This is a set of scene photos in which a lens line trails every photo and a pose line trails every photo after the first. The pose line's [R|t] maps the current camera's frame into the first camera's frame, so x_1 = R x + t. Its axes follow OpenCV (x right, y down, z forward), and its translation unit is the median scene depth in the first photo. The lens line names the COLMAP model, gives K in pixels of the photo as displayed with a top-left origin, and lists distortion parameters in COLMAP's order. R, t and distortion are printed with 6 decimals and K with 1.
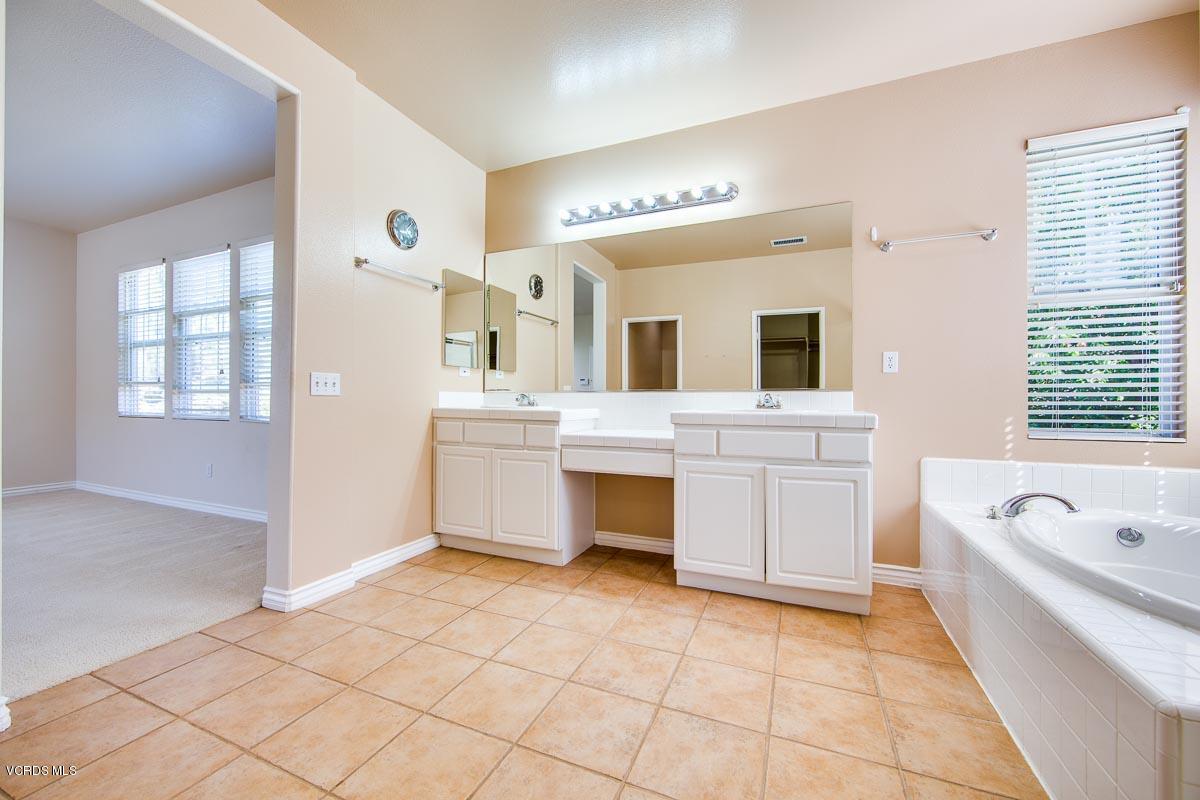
lens RADIAL K [[478.7, 0, 595.1], [0, 478.7, 399.3], [0, 0, 1]] dist [-0.002367, 0.000151]
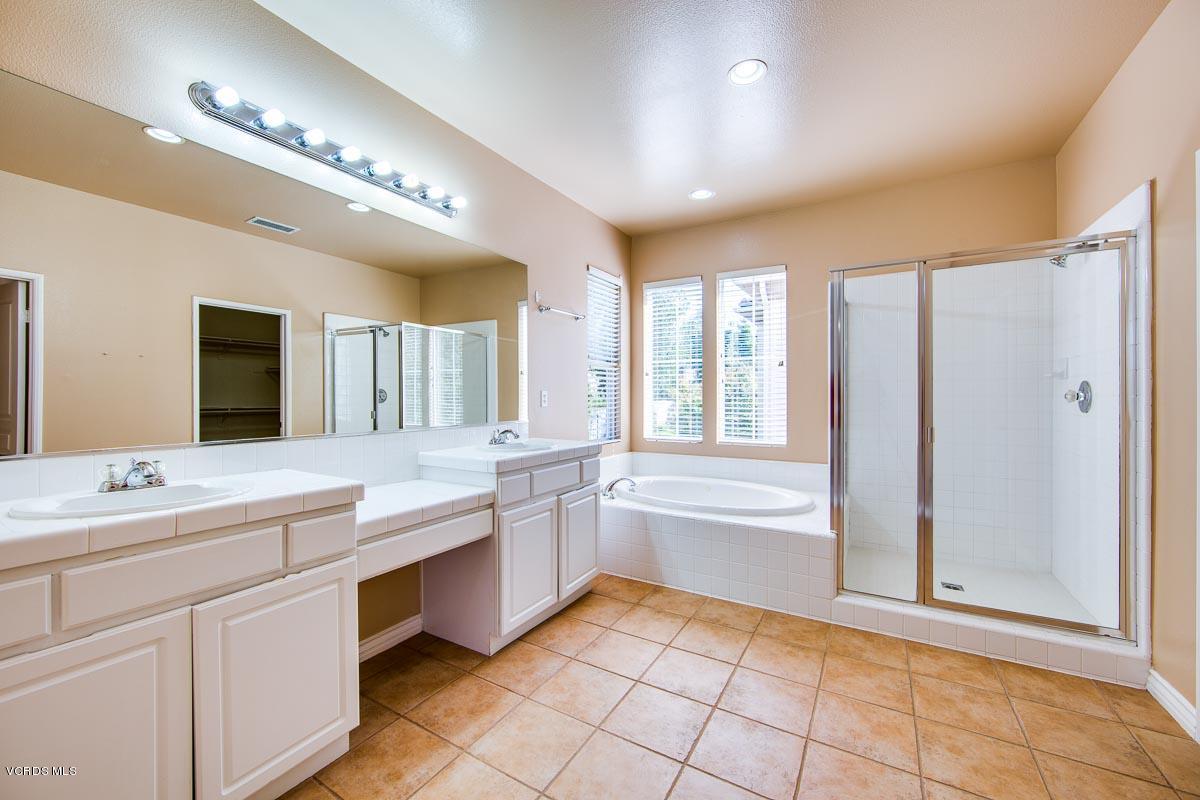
lens RADIAL K [[478.7, 0, 598.3], [0, 478.7, 396.6], [0, 0, 1]] dist [-0.002367, 0.000151]
pose [[0.118513, -0.007125, 0.992927, -0.712622], [-0.004116, 0.999962, 0.007667, -0.101168], [-0.992944, -0.004995, 0.118480, 0.746778]]
